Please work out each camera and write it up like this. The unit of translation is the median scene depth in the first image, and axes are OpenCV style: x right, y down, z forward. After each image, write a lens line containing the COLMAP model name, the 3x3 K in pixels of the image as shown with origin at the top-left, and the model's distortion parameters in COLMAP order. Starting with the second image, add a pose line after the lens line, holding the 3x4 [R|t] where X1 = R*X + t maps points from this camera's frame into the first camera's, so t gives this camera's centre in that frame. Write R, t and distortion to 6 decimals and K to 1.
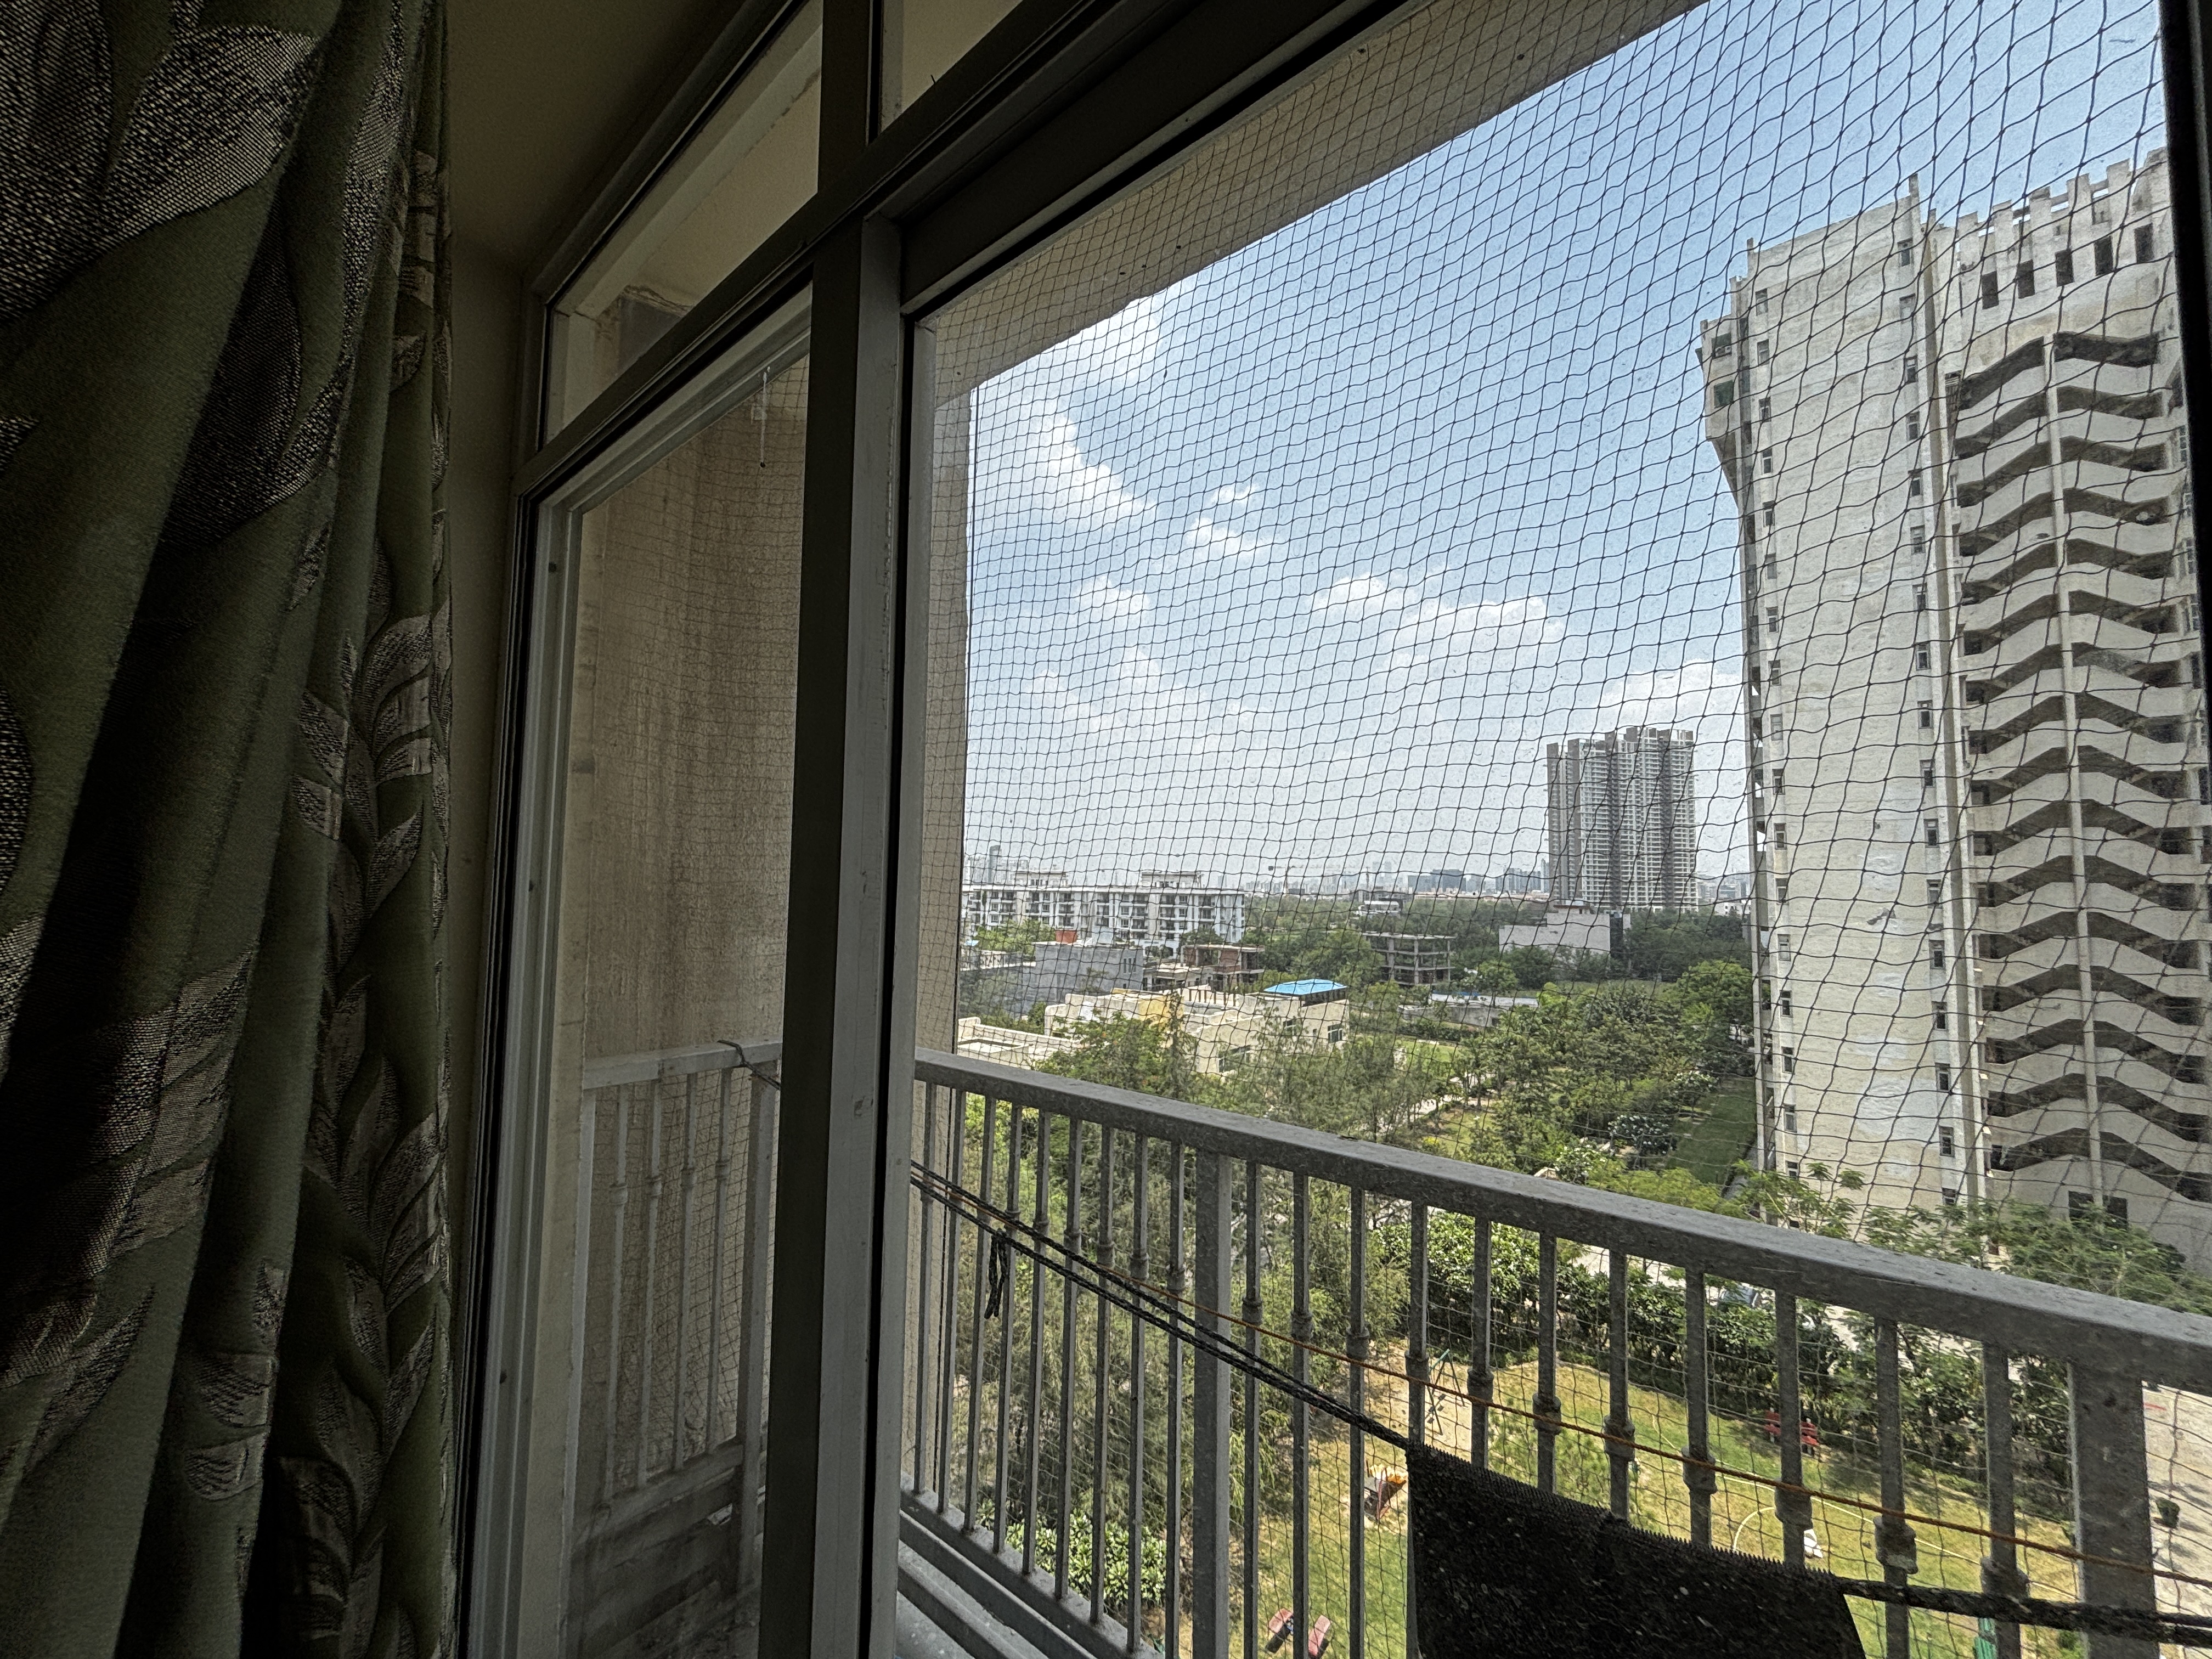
lens RADIAL K [[897.6, 0, 1105.0], [0, 897.6, 817.7], [0, 0, 1]] dist [0.003149, -0.001008]
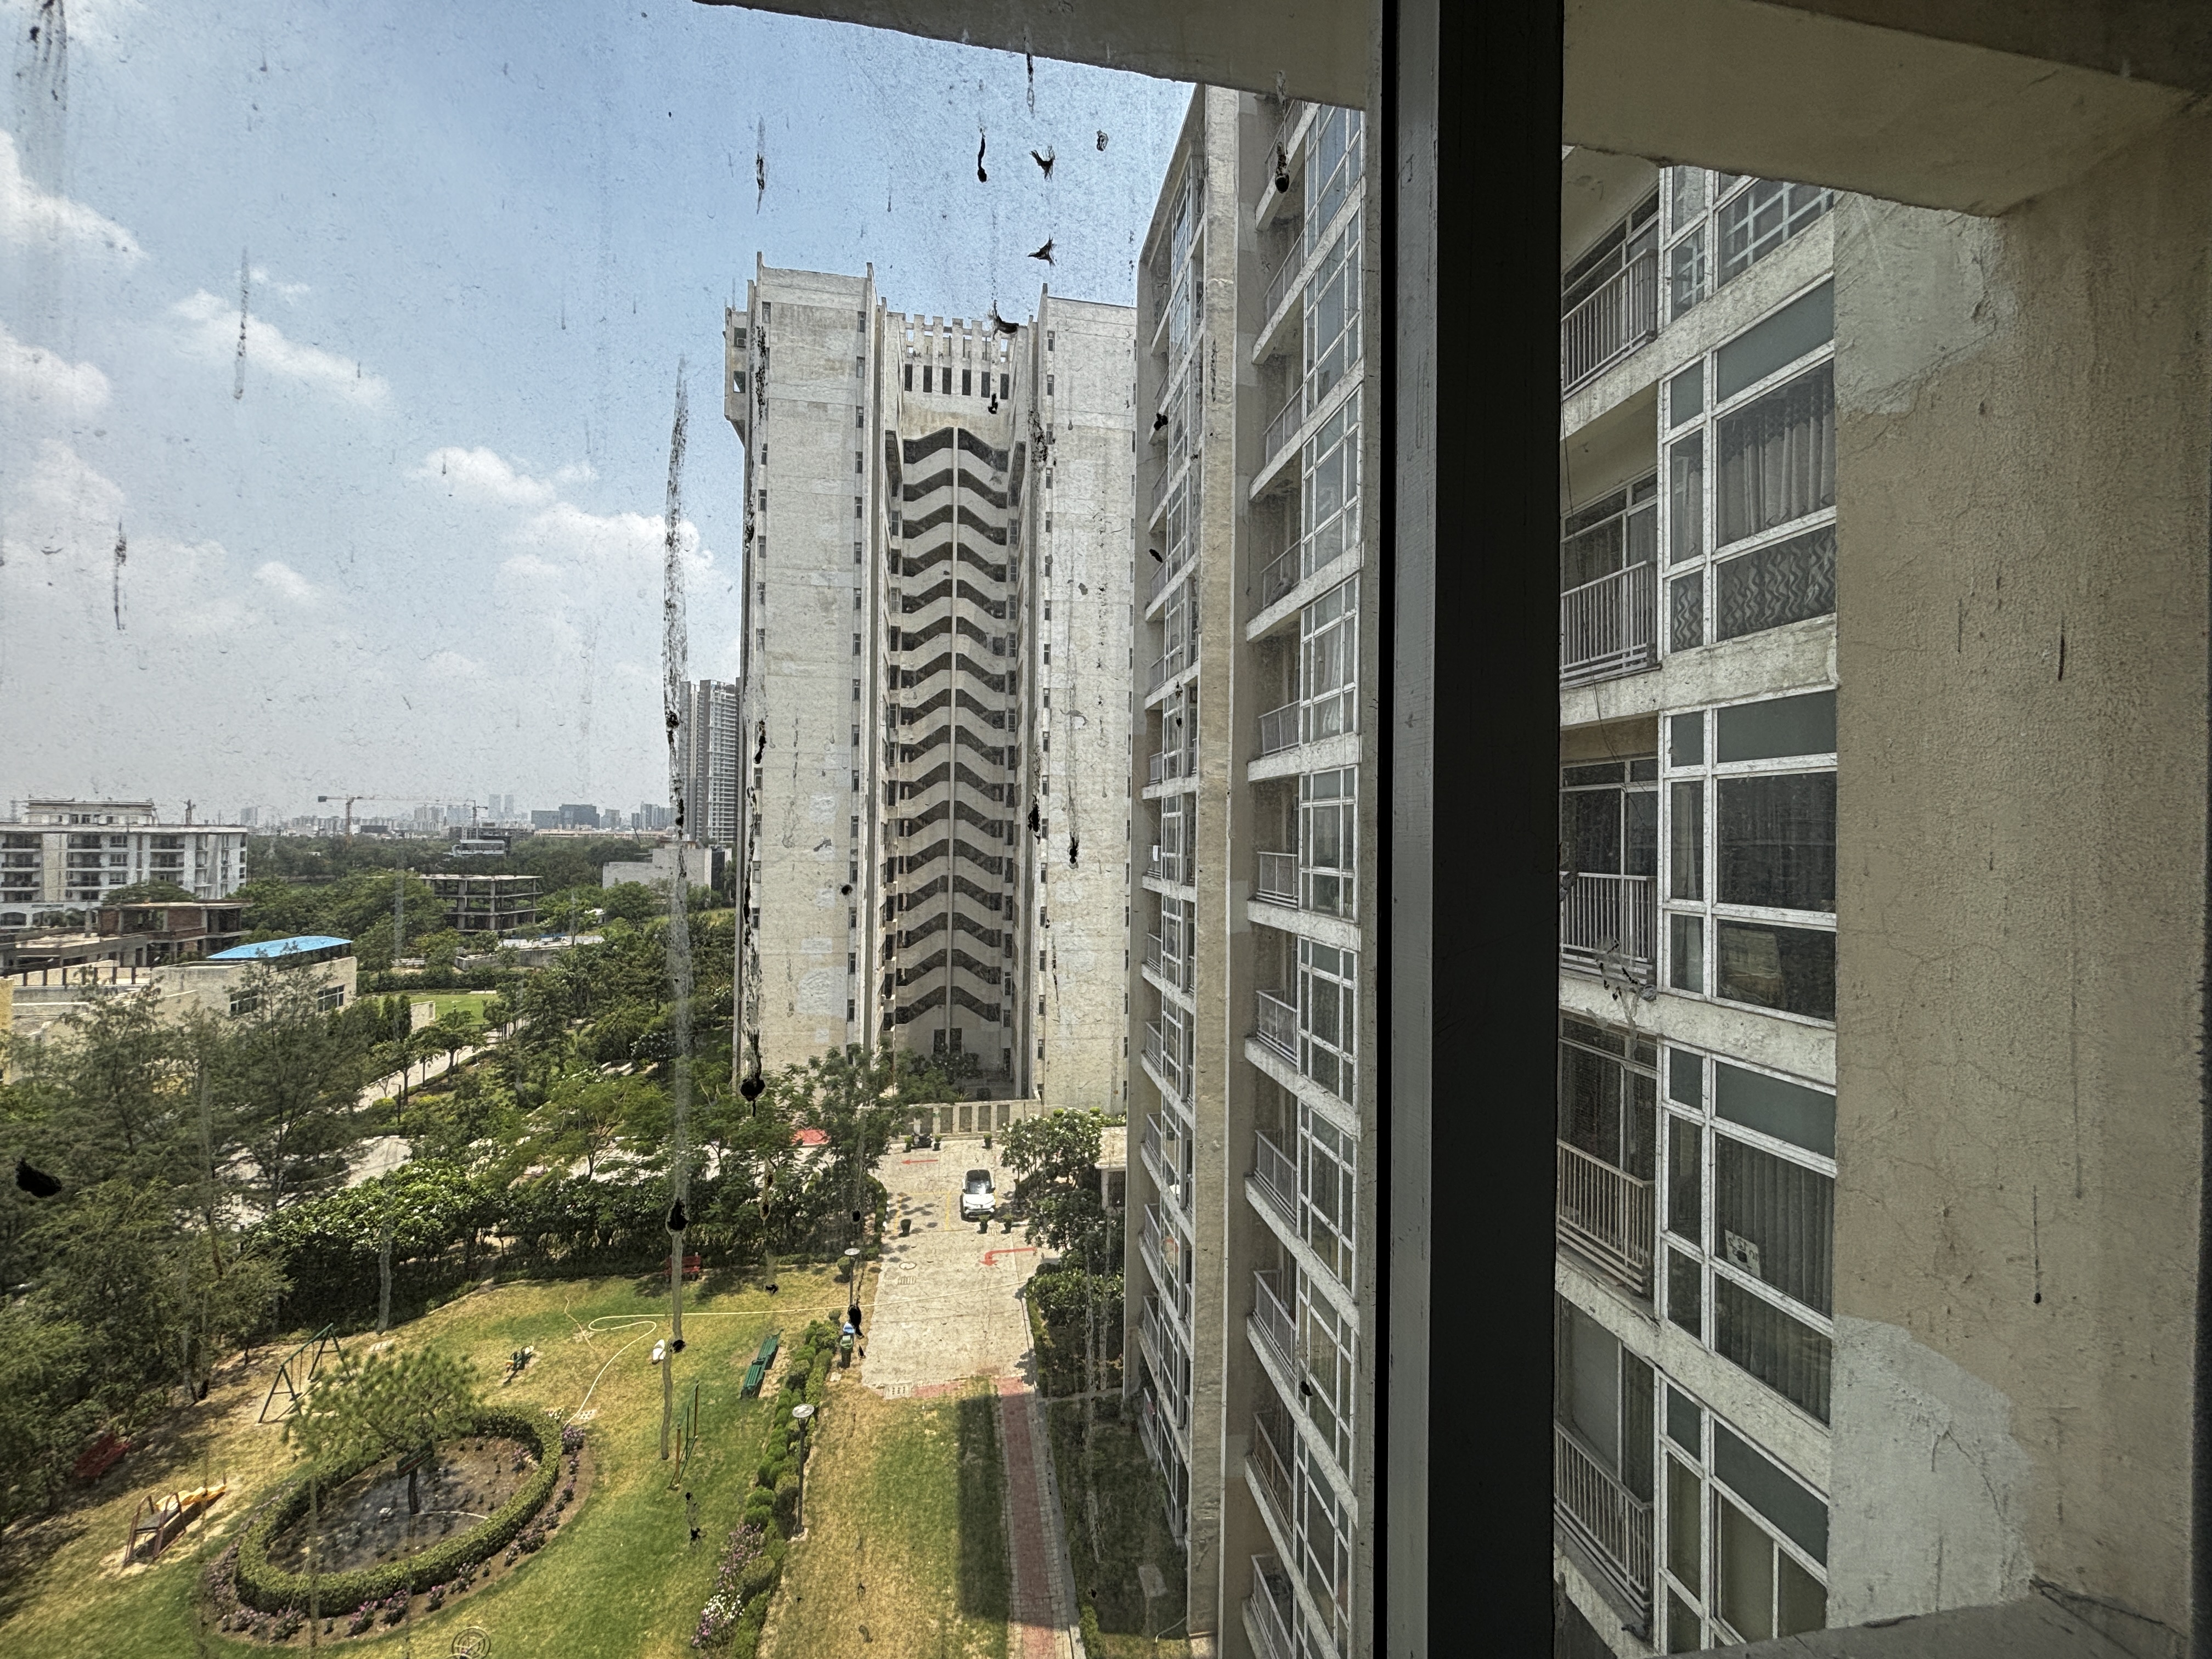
lens RADIAL K [[897.6, 0, 1088.1], [0, 897.6, 828.8], [0, 0, 1]] dist [0.003149, -0.001008]
pose [[0.630193, -0.004392, 0.776426, 0.094526], [-0.059843, 0.996735, 0.054209, -0.004671], [-0.774129, -0.080626, 0.627872, -0.082482]]
